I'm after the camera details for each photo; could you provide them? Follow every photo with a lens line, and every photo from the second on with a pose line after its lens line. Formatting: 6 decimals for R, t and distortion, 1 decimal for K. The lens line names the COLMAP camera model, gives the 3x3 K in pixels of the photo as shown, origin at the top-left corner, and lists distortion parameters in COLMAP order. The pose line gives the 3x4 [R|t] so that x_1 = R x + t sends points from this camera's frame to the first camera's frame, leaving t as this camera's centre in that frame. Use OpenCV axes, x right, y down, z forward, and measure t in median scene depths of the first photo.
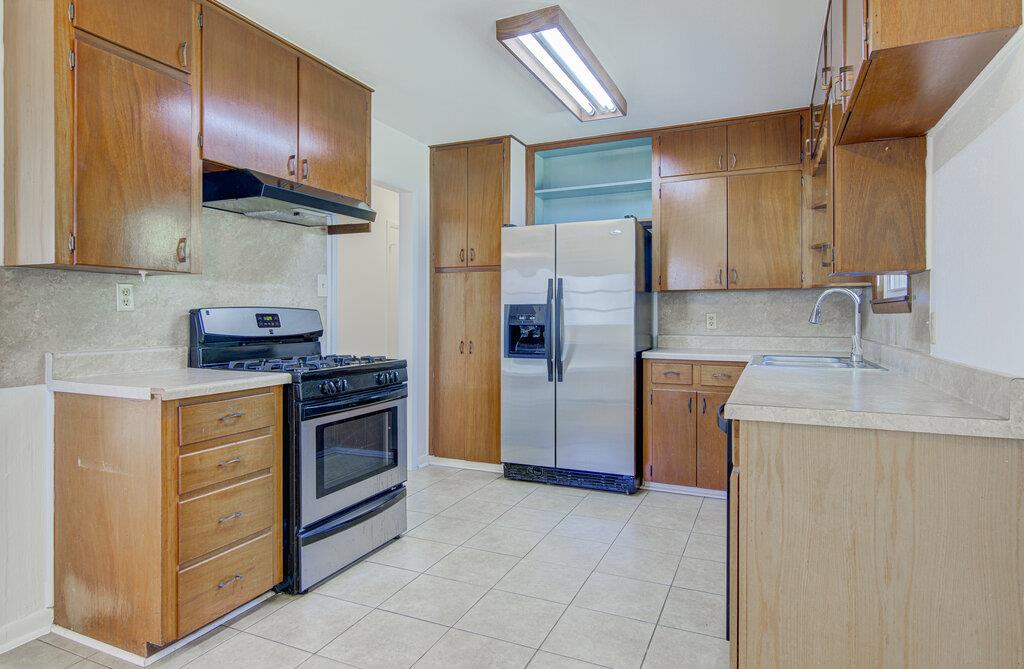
lens RADIAL K [[584.8, 0, 499.3], [0, 584.8, 315.3], [0, 0, 1]] dist [0.001550, 0.000778]
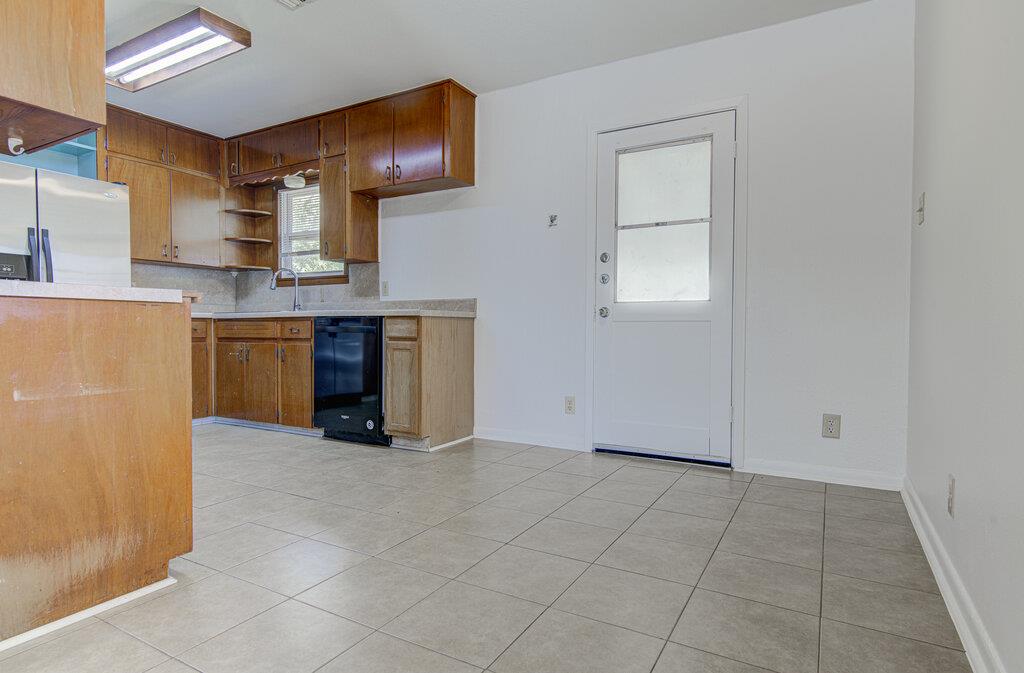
lens RADIAL K [[557.0, 0, 512.0], [0, 557.0, 336.5], [0, 0, 1]] dist [0.004504, 0.000467]
pose [[0.086808, -0.017127, 0.996078, -0.729534], [-0.002413, 0.999846, 0.017402, 0.091187], [-0.996222, -0.003914, 0.086754, 0.188949]]
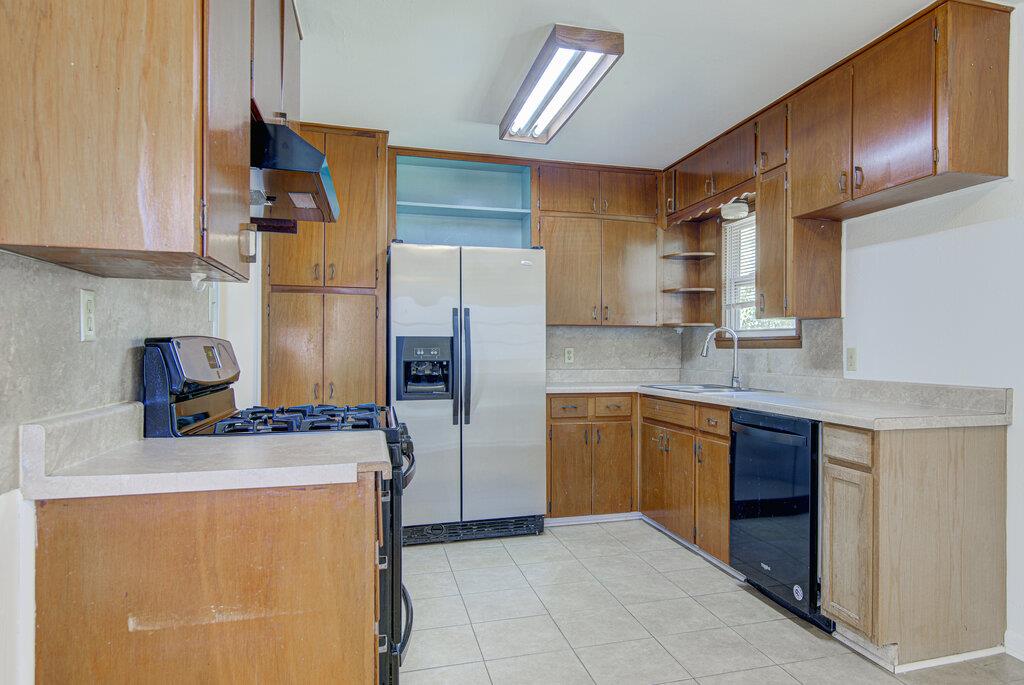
lens RADIAL K [[649.6, 0, 574.3], [0, 649.6, 350.1], [0, 0, 1]] dist [0.000512, -0.000404]
pose [[0.742926, 0.001355, 0.669372, -0.444835], [-0.002331, 0.999997, 0.000563, 0.000072], [-0.669369, -0.001979, 0.742927, 0.157922]]
